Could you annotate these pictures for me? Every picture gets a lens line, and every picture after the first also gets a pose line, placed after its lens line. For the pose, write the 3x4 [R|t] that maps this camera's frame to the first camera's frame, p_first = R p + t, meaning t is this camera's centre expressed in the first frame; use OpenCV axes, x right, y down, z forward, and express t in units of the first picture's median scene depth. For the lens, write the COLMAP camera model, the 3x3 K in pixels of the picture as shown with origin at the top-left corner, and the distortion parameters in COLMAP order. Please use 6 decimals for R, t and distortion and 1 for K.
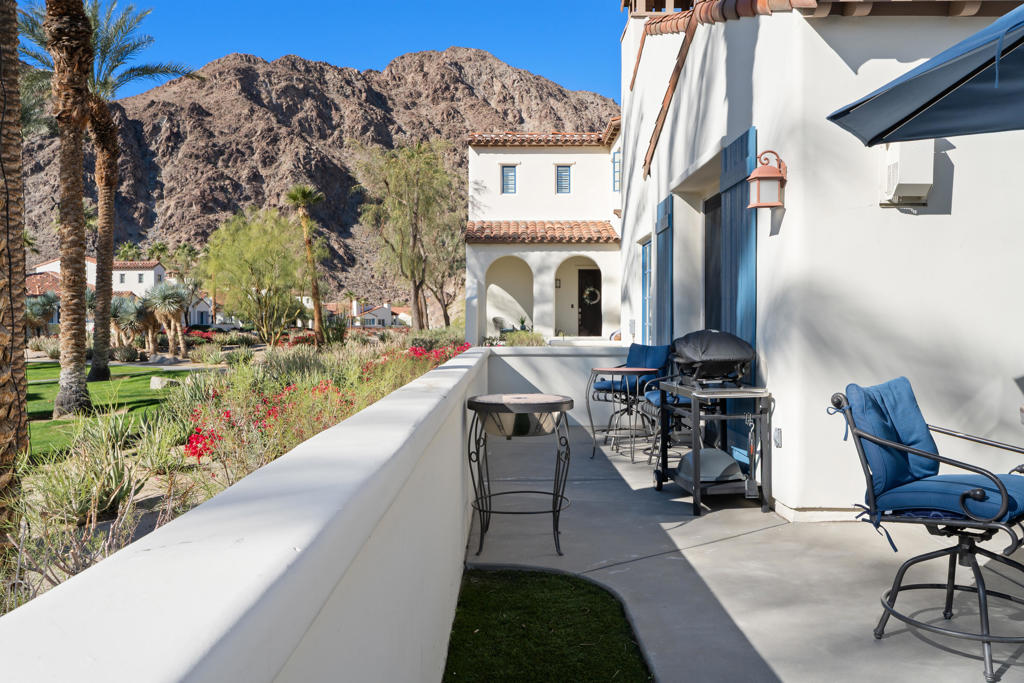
lens RADIAL K [[826.8, 0, 508.8], [0, 826.8, 344.5], [0, 0, 1]] dist [-0.005014, 0.046649]
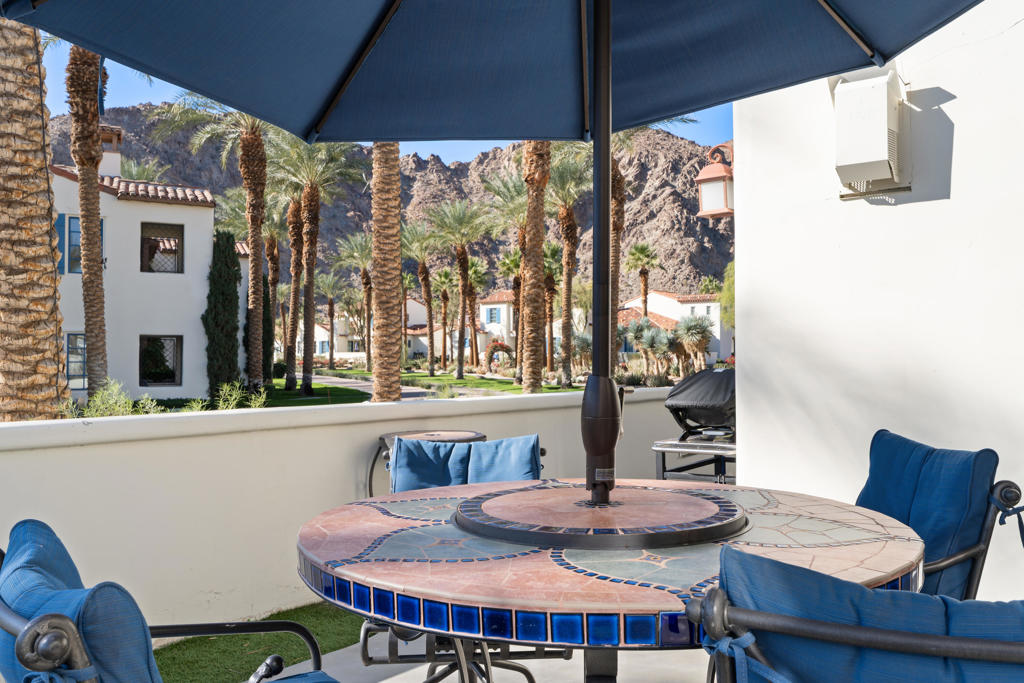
lens RADIAL K [[834.9, 0, 512.0], [0, 834.9, 341.5], [0, 0, 1]] dist [0.016464, 0.010042]
pose [[0.767471, -0.007521, -0.641040, 0.206957], [-0.017124, 0.999334, -0.032226, -0.004517], [0.640855, 0.035710, 0.766831, 0.078995]]
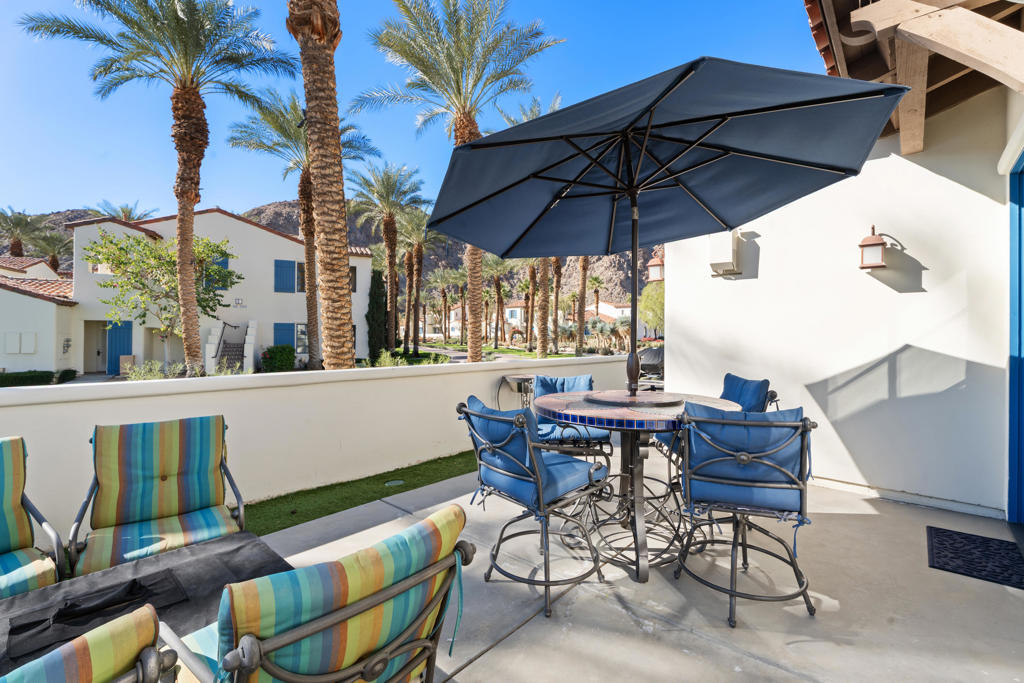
lens RADIAL K [[461.0, 0, 512.6], [0, 461.0, 338.7], [0, 0, 1]] dist [0.011813, -0.000177]
pose [[0.756021, 0.012459, -0.654429, 0.226532], [-0.024225, 0.999666, -0.008954, -0.006529], [0.654099, 0.022623, 0.756071, 0.007338]]
